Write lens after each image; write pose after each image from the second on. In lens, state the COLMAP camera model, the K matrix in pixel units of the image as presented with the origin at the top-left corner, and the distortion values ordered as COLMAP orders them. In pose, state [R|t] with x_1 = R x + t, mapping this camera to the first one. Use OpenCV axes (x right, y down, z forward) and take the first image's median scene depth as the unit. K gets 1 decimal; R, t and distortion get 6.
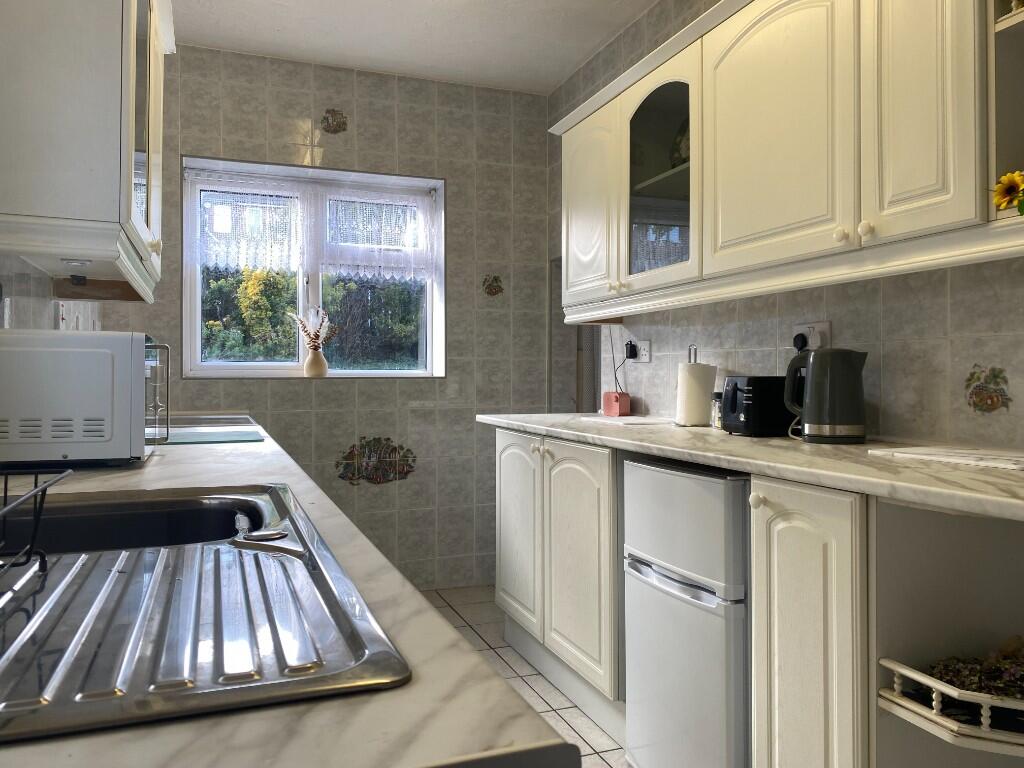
lens RADIAL K [[777.0, 0, 505.8], [0, 777.0, 378.1], [0, 0, 1]] dist [0.044561, -0.062859]
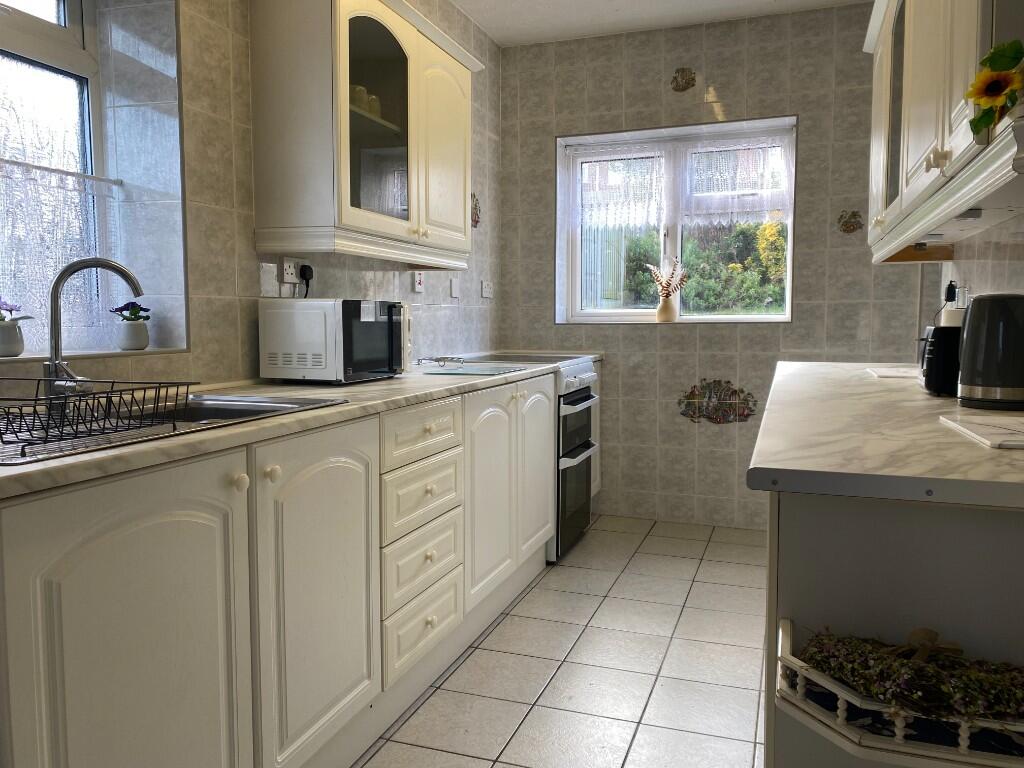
lens RADIAL K [[777.0, 0, 511.4], [0, 777.0, 382.9], [0, 0, 1]] dist [0.044561, -0.062859]
pose [[0.764788, 0.051106, -0.642252, 0.314722], [0.003135, 0.996542, 0.083031, -0.008302], [0.644275, -0.065515, 0.761983, 0.018366]]
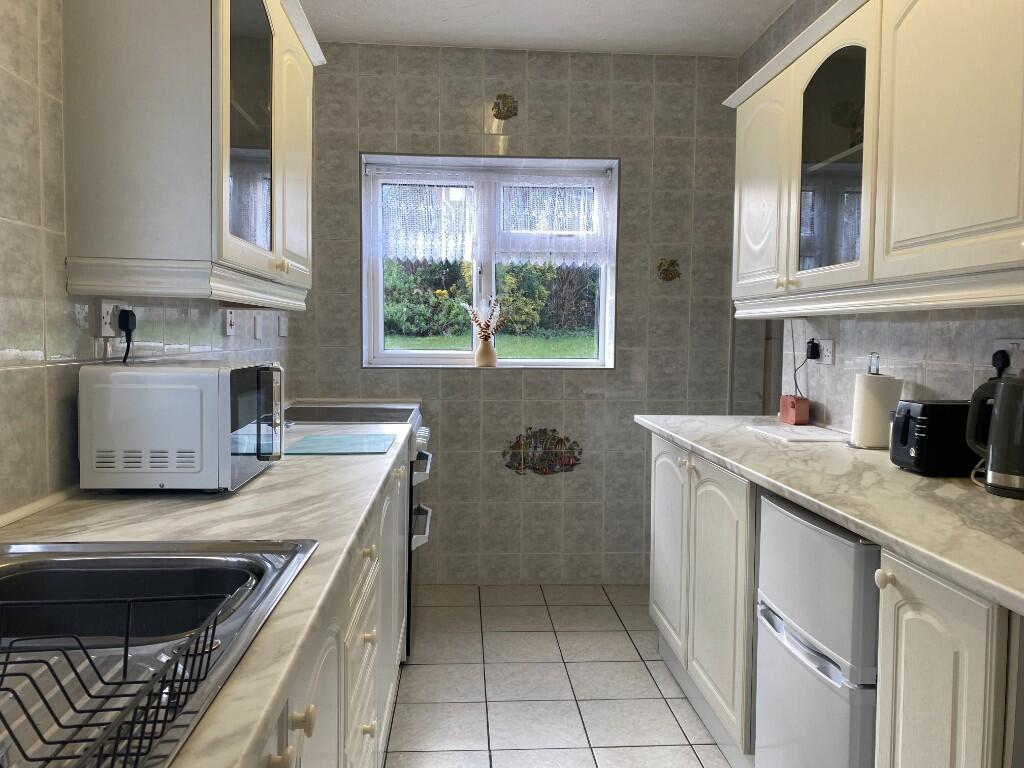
lens RADIAL K [[777.0, 0, 507.7], [0, 777.0, 383.4], [0, 0, 1]] dist [0.044561, -0.062859]
pose [[0.957588, 0.027625, -0.286813, 0.077261], [-0.010637, 0.998104, 0.060620, -0.043077], [0.287944, -0.054999, 0.956067, 0.046709]]
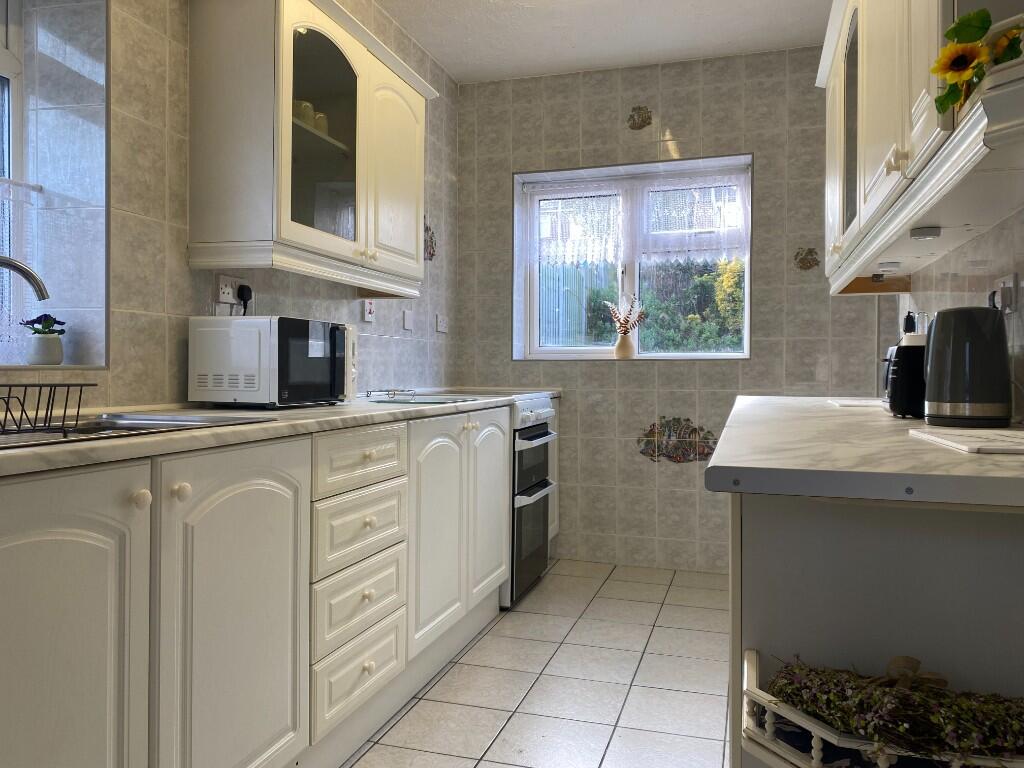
lens RADIAL K [[777.0, 0, 508.1], [0, 777.0, 379.5], [0, 0, 1]] dist [0.044561, -0.062859]
pose [[0.791527, 0.009664, -0.611058, 0.302057], [-0.003685, 0.999932, 0.011040, 0.016136], [0.611123, -0.006487, 0.791509, 0.051568]]
